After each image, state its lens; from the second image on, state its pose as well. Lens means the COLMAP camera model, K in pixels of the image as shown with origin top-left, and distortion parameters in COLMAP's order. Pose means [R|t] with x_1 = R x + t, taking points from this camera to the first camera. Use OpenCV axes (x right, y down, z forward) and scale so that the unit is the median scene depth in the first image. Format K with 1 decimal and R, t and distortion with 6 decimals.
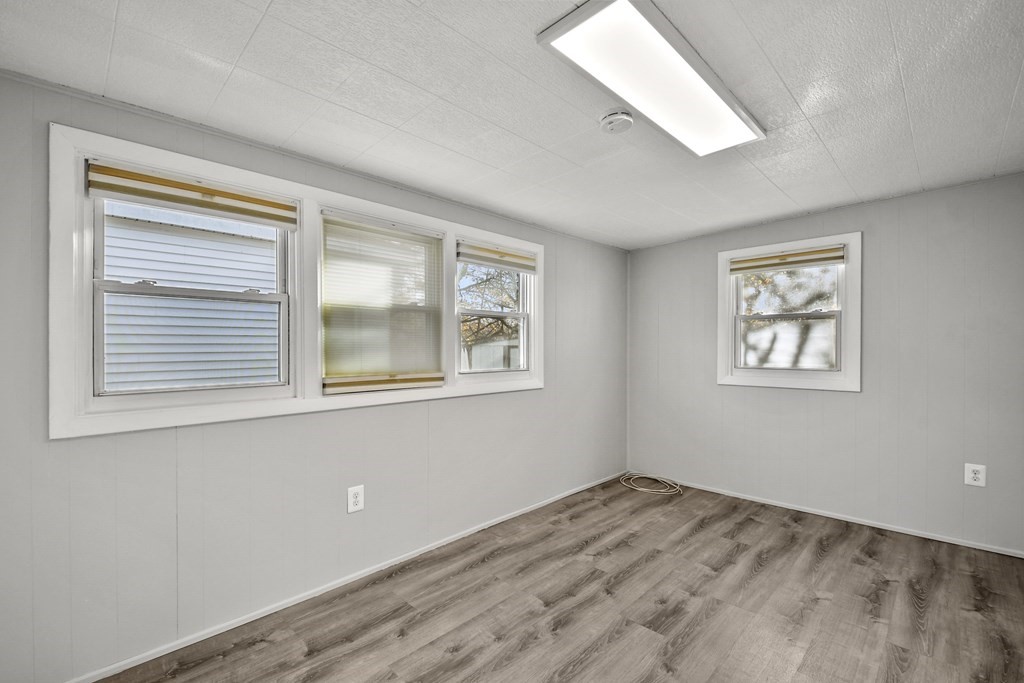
lens RADIAL K [[451.6, 0, 488.0], [0, 451.6, 348.6], [0, 0, 1]] dist [0.017260, -0.003980]
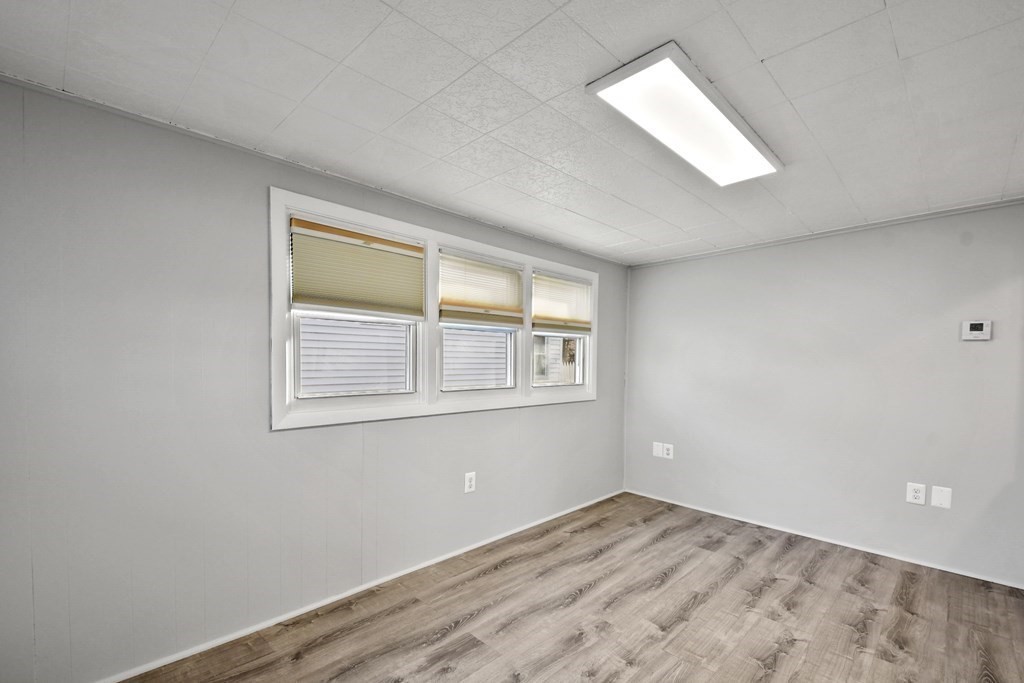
lens RADIAL K [[451.6, 0, 493.8], [0, 451.6, 367.1], [0, 0, 1]] dist [0.017260, -0.003980]
pose [[0.999815, 0.018856, 0.003912, -0.223183], [-0.018886, 0.999791, 0.007770, 0.001033], [-0.003765, -0.007843, 0.999962, -0.228366]]
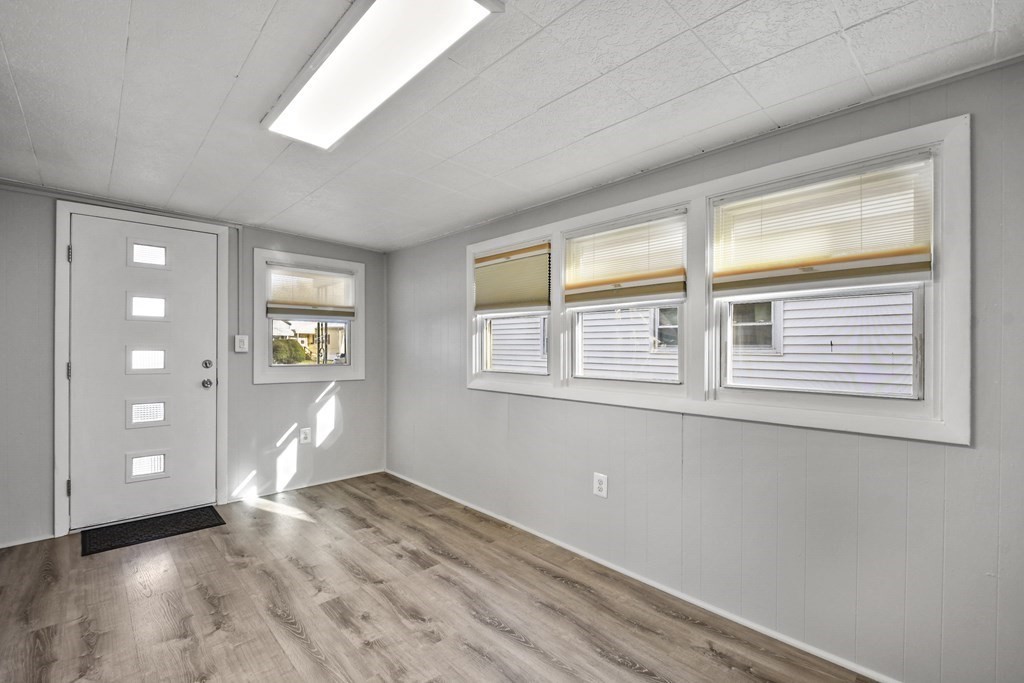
lens RADIAL K [[451.6, 0, 512.5], [0, 451.6, 341.7], [0, 0, 1]] dist [0.017260, -0.003980]
pose [[-0.018606, -0.004841, -0.999815, 0.927313], [-0.007676, 0.999959, -0.004699, -0.009974], [0.999797, 0.007588, -0.018643, 0.928689]]
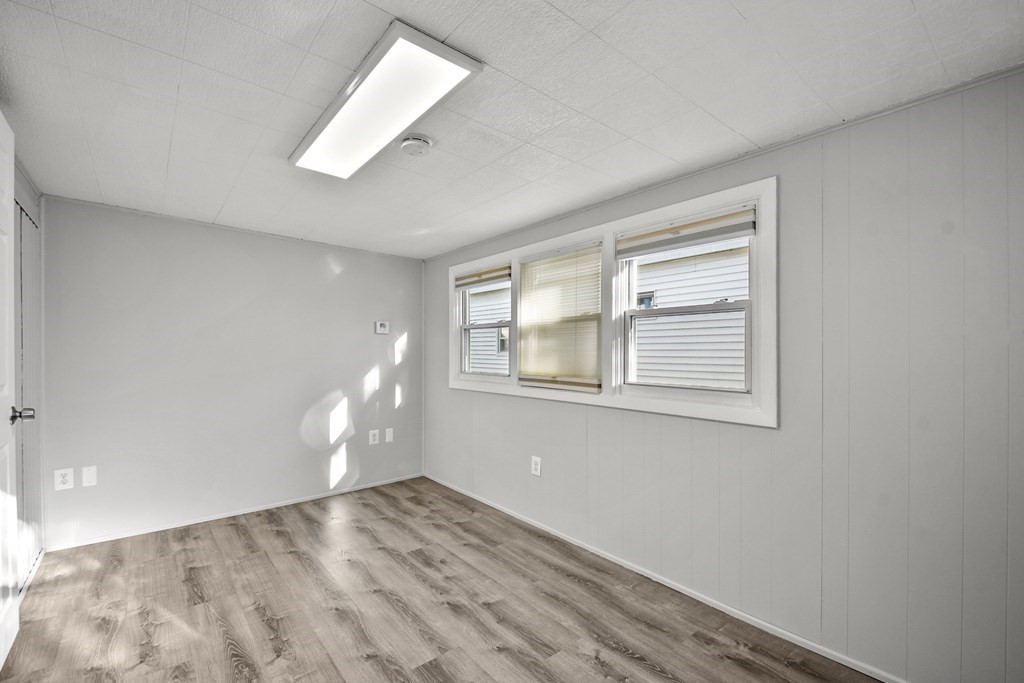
lens RADIAL K [[451.6, 0, 508.5], [0, 451.6, 348.5], [0, 0, 1]] dist [0.017260, -0.003980]
pose [[-0.095843, -0.005450, -0.995382, 0.987746], [-0.005169, 0.999974, -0.004978, -0.009700], [0.995383, 0.004668, -0.095869, 0.982000]]
